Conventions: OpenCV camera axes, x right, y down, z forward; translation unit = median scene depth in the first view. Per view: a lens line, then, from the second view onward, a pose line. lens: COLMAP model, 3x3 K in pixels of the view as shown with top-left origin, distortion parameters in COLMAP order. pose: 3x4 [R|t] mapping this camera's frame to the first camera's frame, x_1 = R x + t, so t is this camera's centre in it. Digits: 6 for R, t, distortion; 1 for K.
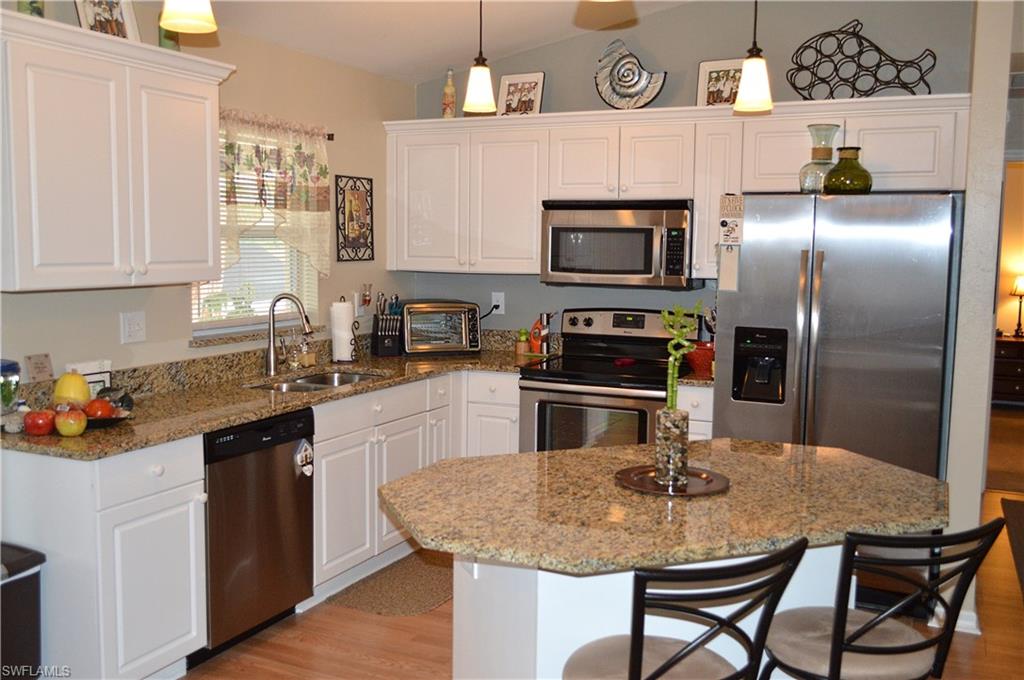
lens RADIAL K [[963.6, 0, 507.7], [0, 963.6, 337.5], [0, 0, 1]] dist [-0.013374, 0.000000]
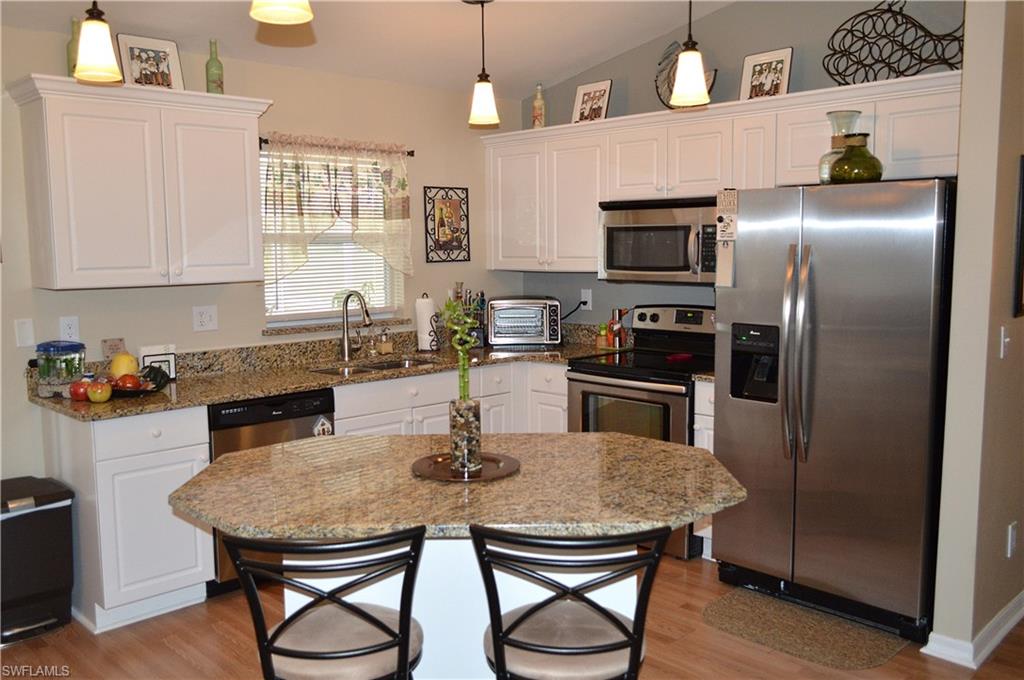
lens RADIAL K [[885.7, 0, 506.6], [0, 885.7, 338.5], [0, 0, 1]] dist [-0.026946, 0.025973]
pose [[0.934119, 0.016542, -0.356579, 0.317202], [-0.014037, 0.999855, 0.009613, -0.000894], [0.356686, -0.003974, 0.934216, 0.064824]]
